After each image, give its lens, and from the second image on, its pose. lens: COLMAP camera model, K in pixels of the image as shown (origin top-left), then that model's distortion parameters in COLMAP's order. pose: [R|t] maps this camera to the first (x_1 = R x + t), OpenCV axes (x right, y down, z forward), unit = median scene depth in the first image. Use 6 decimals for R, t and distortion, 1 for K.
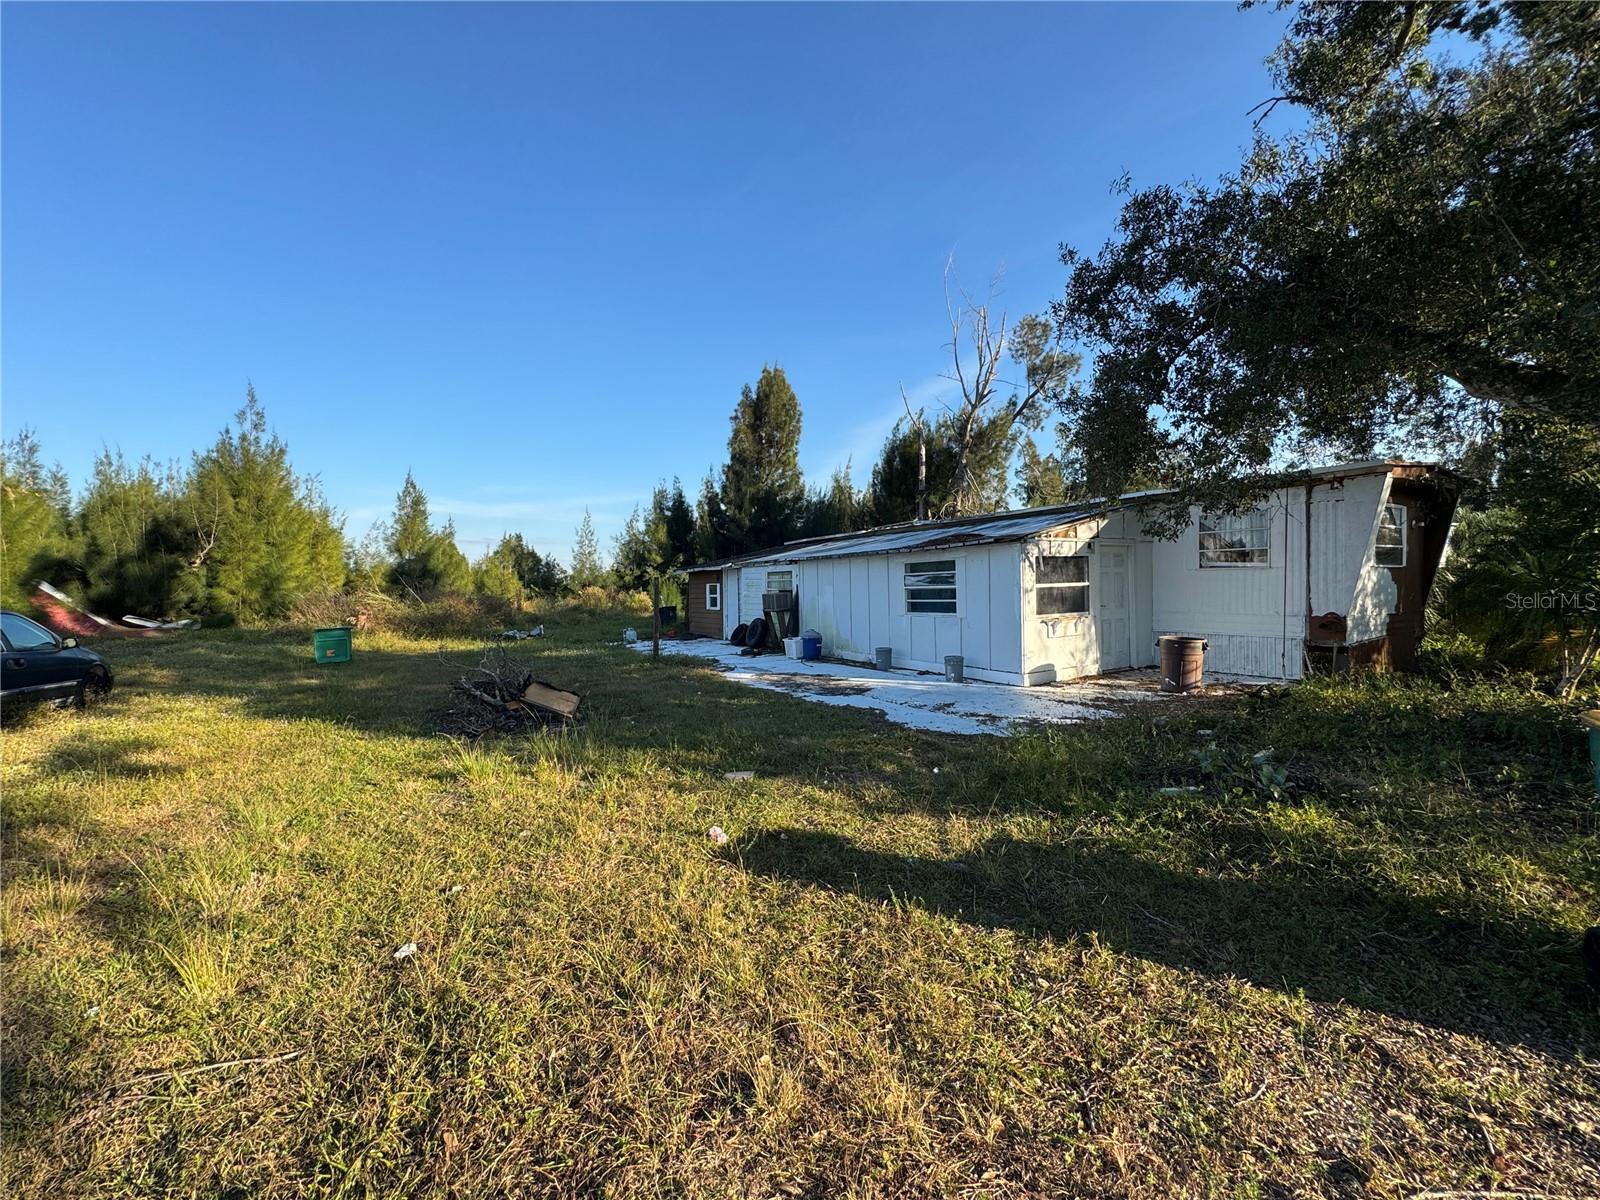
lens RADIAL K [[638.8, 0, 799.2], [0, 638.8, 603.4], [0, 0, 1]] dist [0.000179, 0.000249]
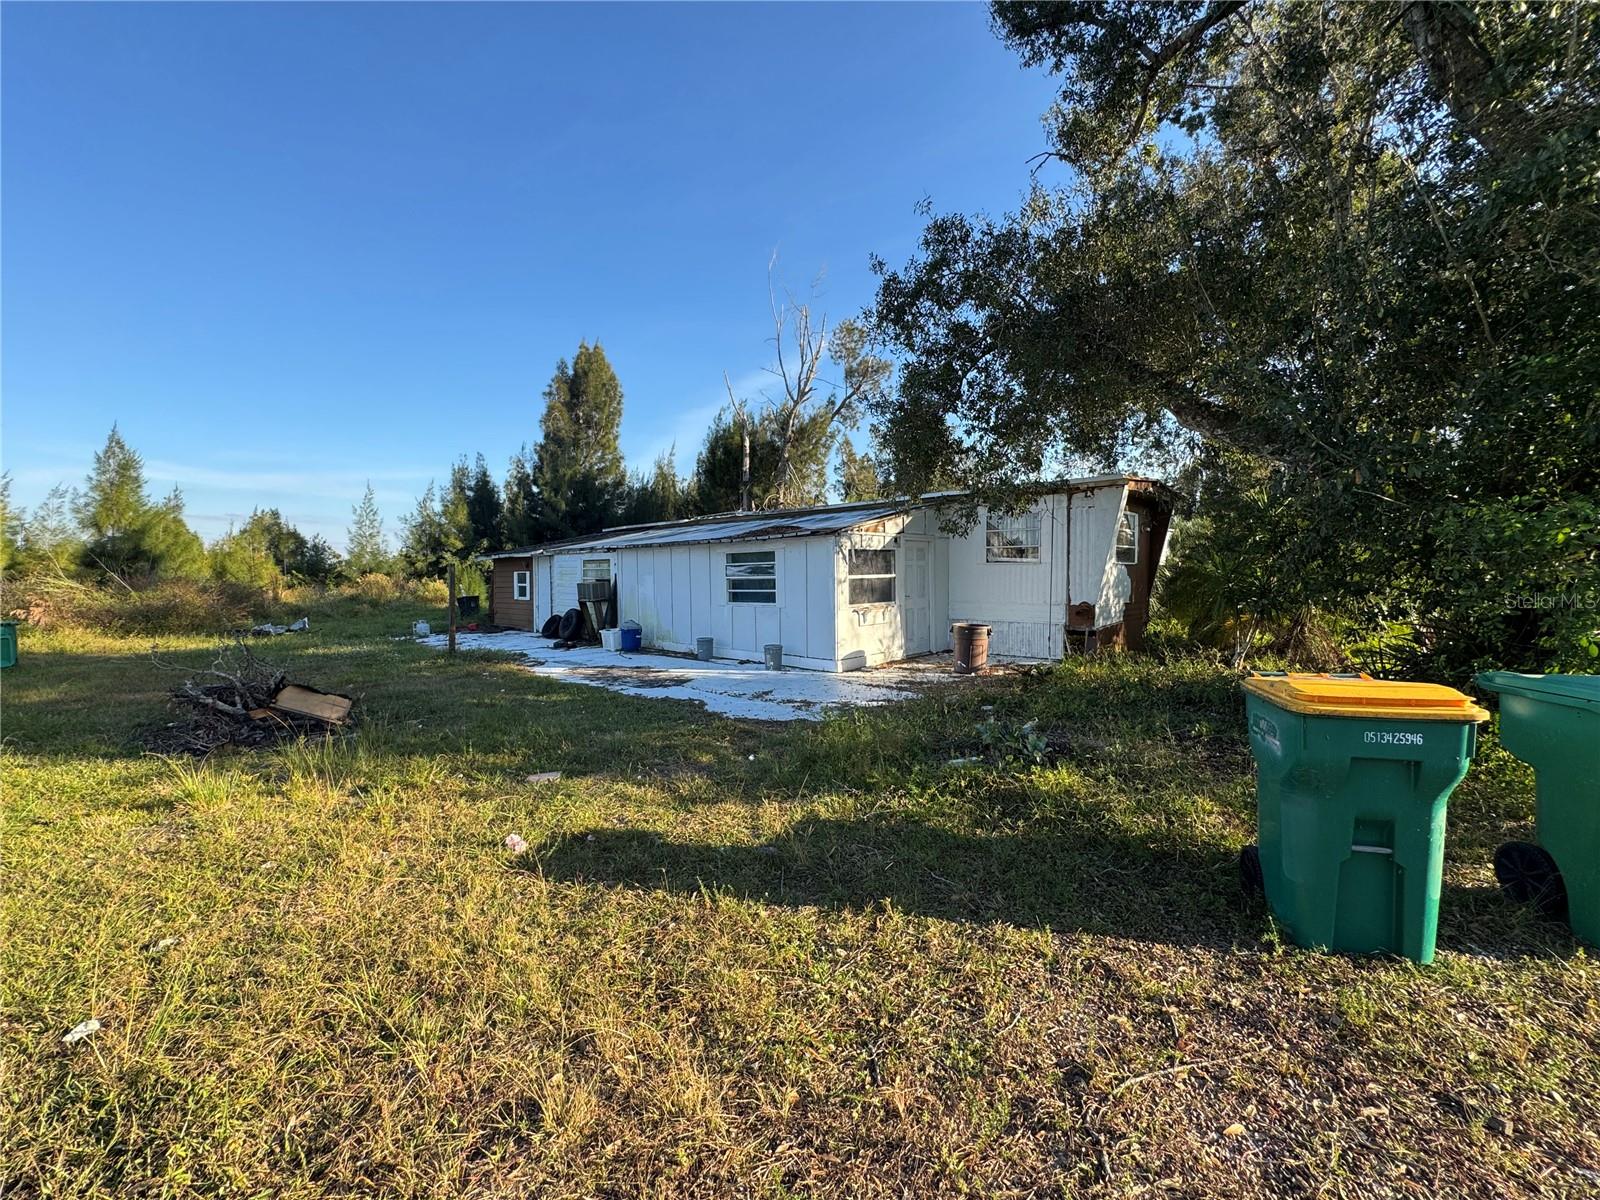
lens RADIAL K [[638.8, 0, 798.7], [0, 638.8, 604.4], [0, 0, 1]] dist [0.000179, 0.000249]
pose [[0.963733, -0.002592, 0.266854, 0.011148], [-0.002013, 0.999854, 0.016982, 0.000141], [-0.266859, -0.016903, 0.963587, 0.003277]]
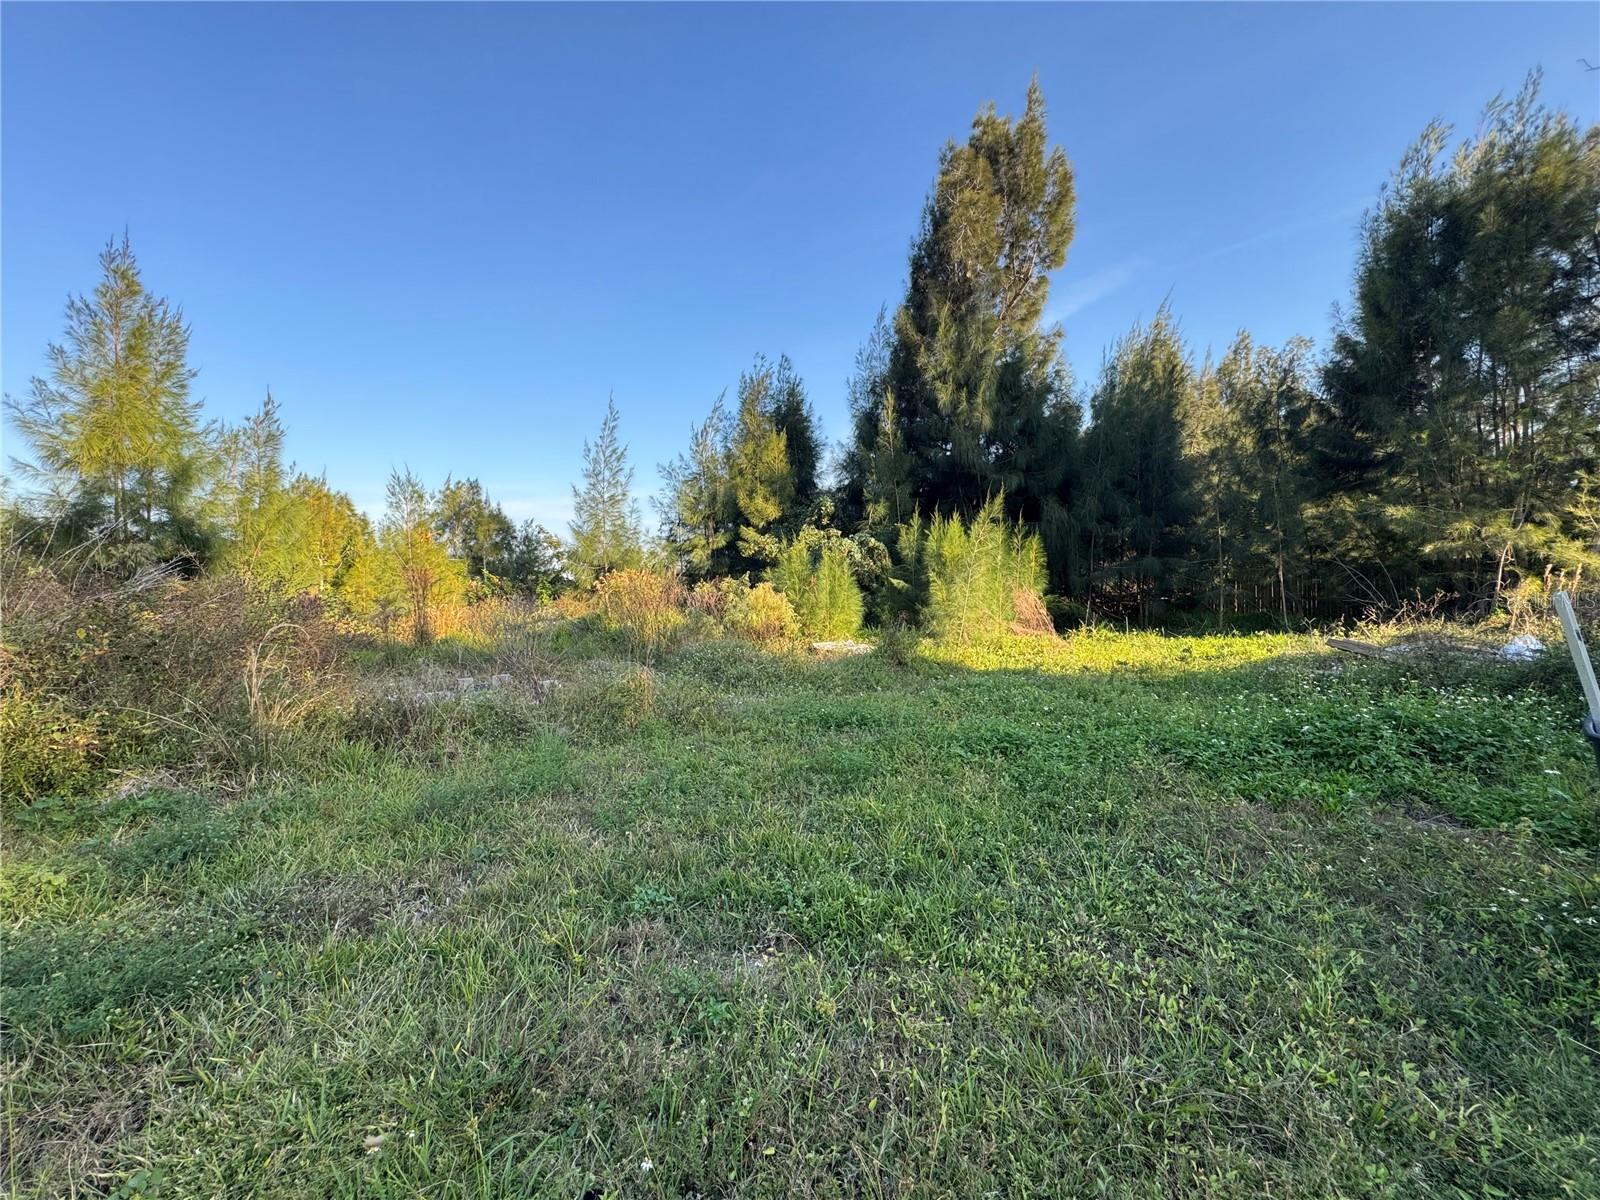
lens RADIAL K [[638.8, 0, 790.3], [0, 638.8, 587.1], [0, 0, 1]] dist [0.000179, 0.000249]
pose [[0.999990, -0.003638, -0.002626, -0.989559], [0.003585, 0.999795, -0.019923, -0.033856], [0.002698, 0.019913, 0.999798, 2.705864]]
